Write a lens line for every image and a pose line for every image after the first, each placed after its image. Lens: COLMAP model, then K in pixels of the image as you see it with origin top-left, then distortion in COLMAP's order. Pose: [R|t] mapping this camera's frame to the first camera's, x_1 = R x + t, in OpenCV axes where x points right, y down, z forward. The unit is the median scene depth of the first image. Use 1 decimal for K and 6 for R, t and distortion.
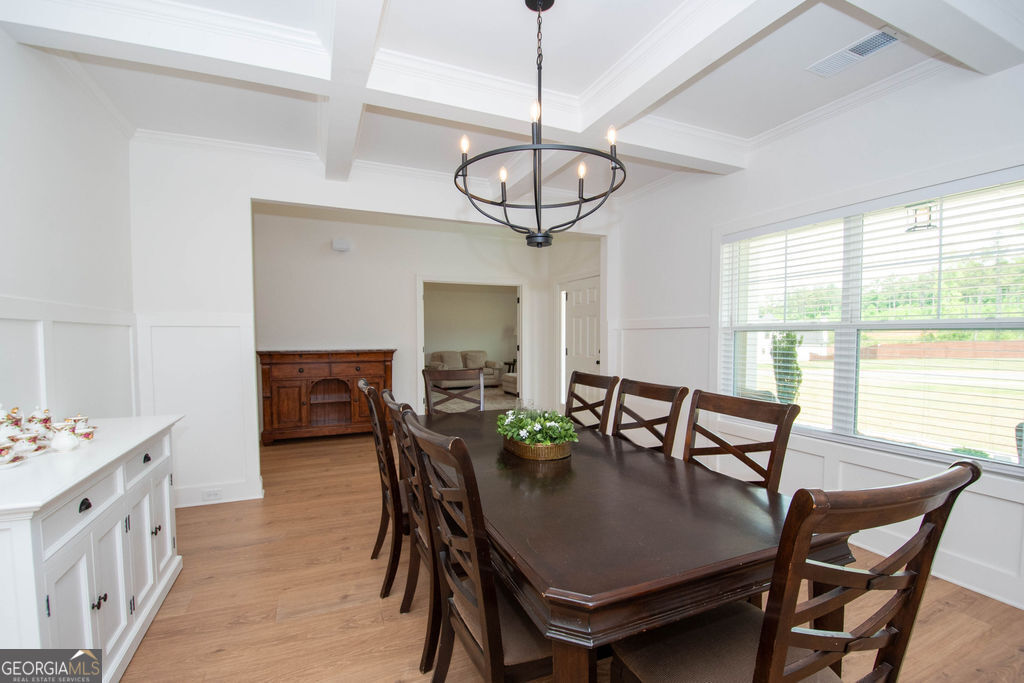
lens RADIAL K [[447.6, 0, 516.1], [0, 447.6, 355.7], [0, 0, 1]] dist [0.008894, -0.020640]
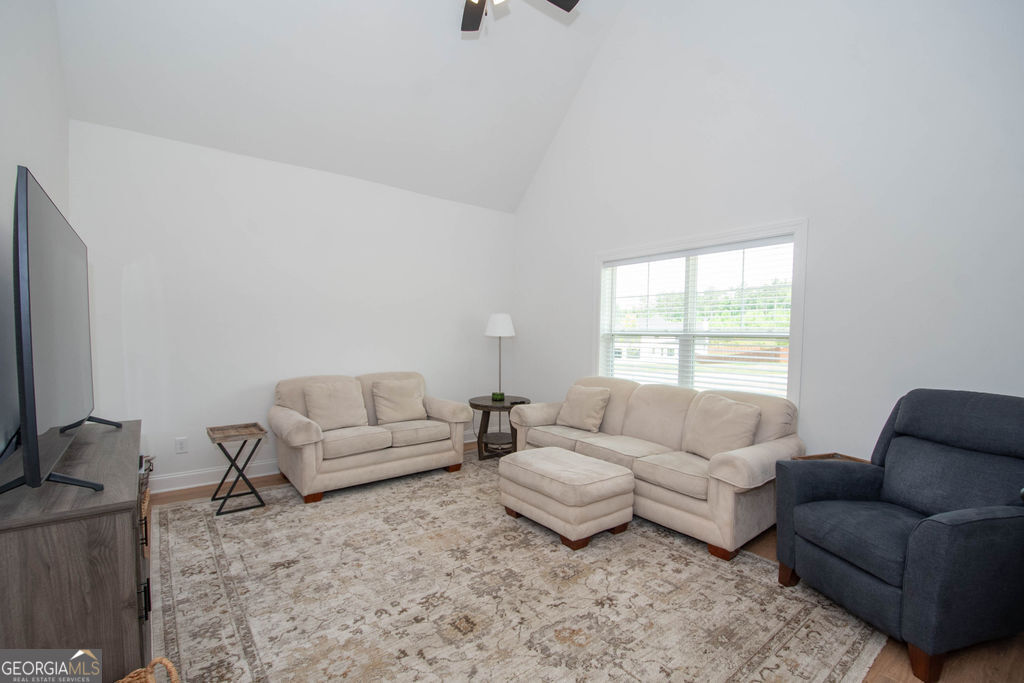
lens RADIAL K [[447.6, 0, 516.1], [0, 447.6, 355.7], [0, 0, 1]] dist [0.008894, -0.020640]
pose [[0.967086, 0.002661, 0.254438, -0.101950], [-0.004699, 0.999962, 0.007403, -0.035127], [-0.254408, -0.008355, 0.967061, 0.664091]]
